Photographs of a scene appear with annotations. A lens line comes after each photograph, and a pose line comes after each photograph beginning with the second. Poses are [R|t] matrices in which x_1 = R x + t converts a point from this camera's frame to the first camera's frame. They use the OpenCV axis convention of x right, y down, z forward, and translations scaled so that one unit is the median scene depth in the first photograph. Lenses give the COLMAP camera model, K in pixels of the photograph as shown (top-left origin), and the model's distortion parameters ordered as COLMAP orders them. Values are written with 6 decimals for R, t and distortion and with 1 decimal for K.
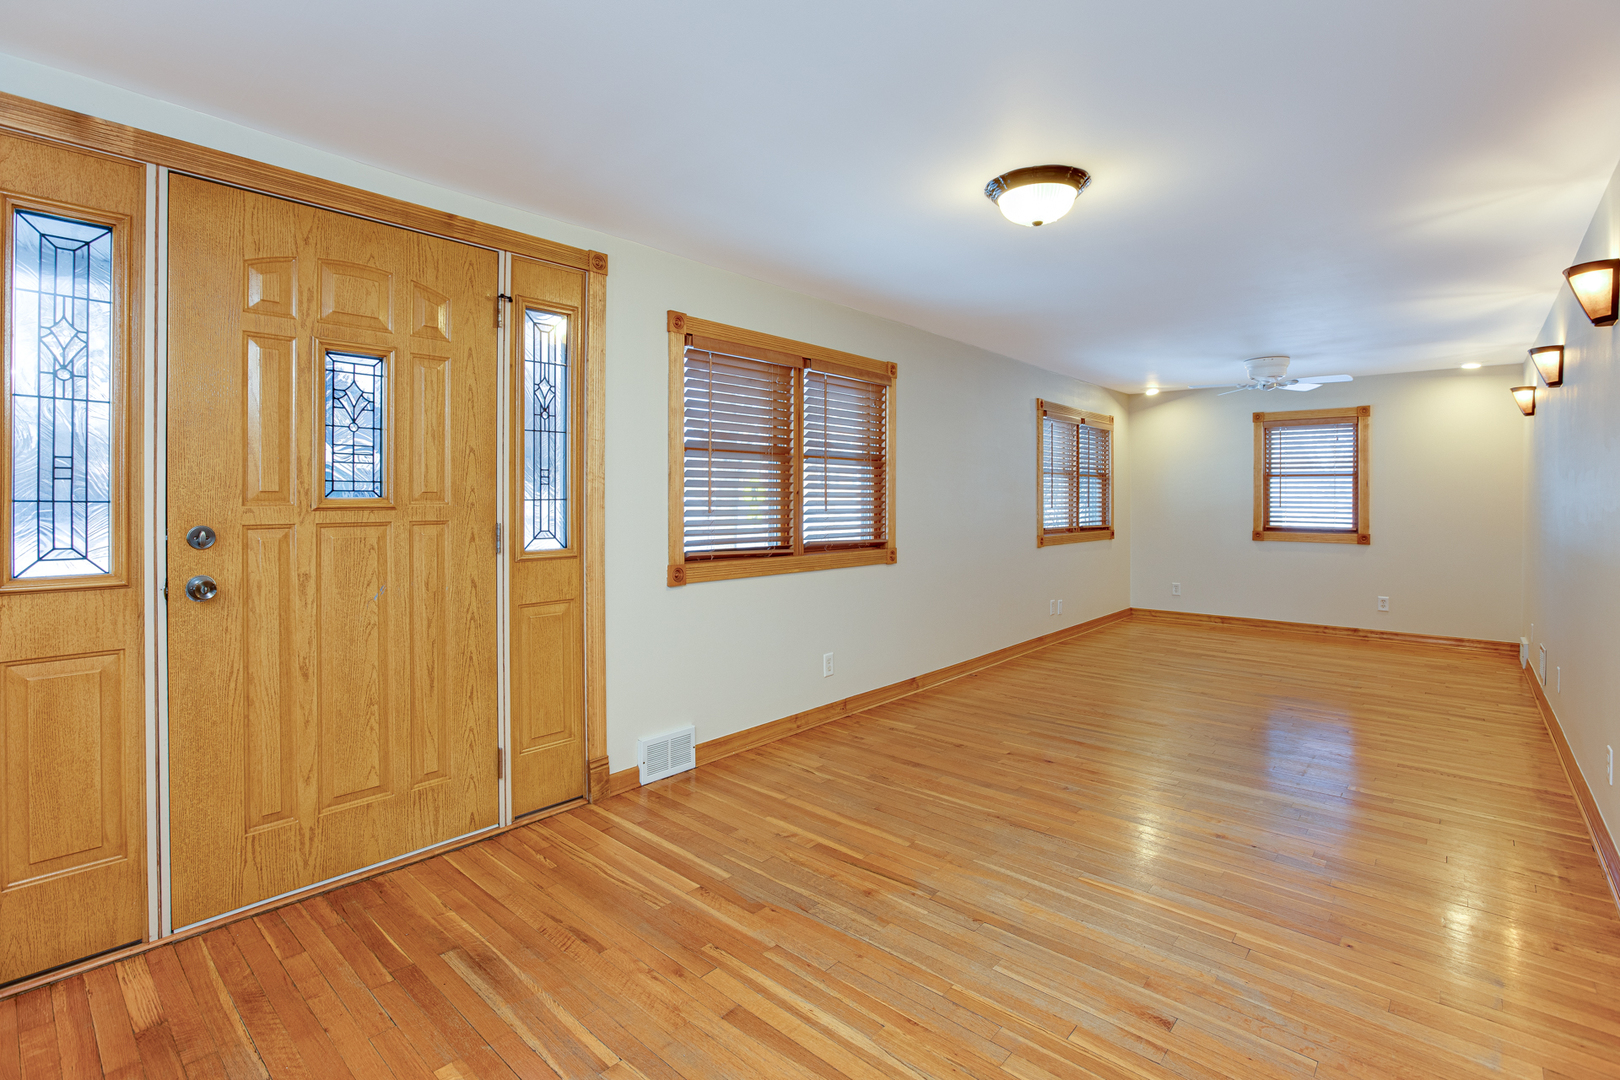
lens RADIAL K [[738.8, 0, 801.9], [0, 738.8, 507.7], [0, 0, 1]] dist [-0.002667, -0.000046]
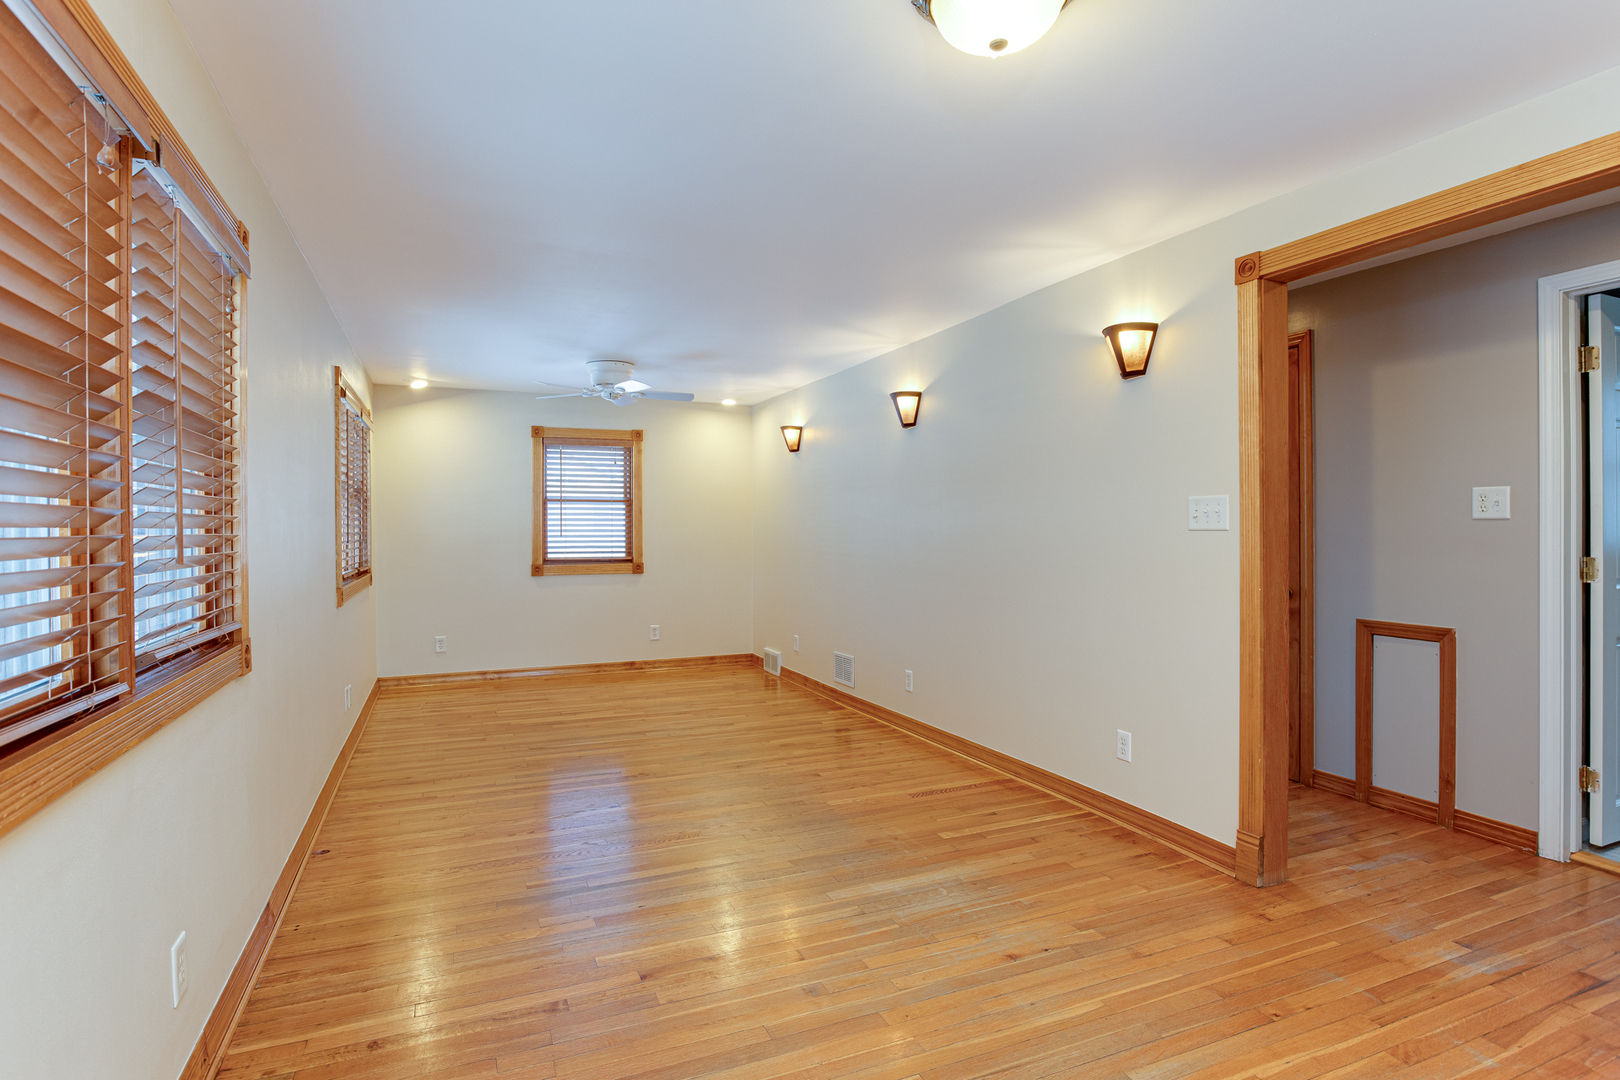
lens RADIAL K [[844.0, 0, 806.0], [0, 844.0, 526.1], [0, 0, 1]] dist [0.023712, 0.000138]
pose [[0.431782, -0.008677, 0.901936, -0.137189], [0.020127, 0.999797, -0.000017, -0.007626], [-0.901754, 0.018160, 0.431869, 0.315145]]
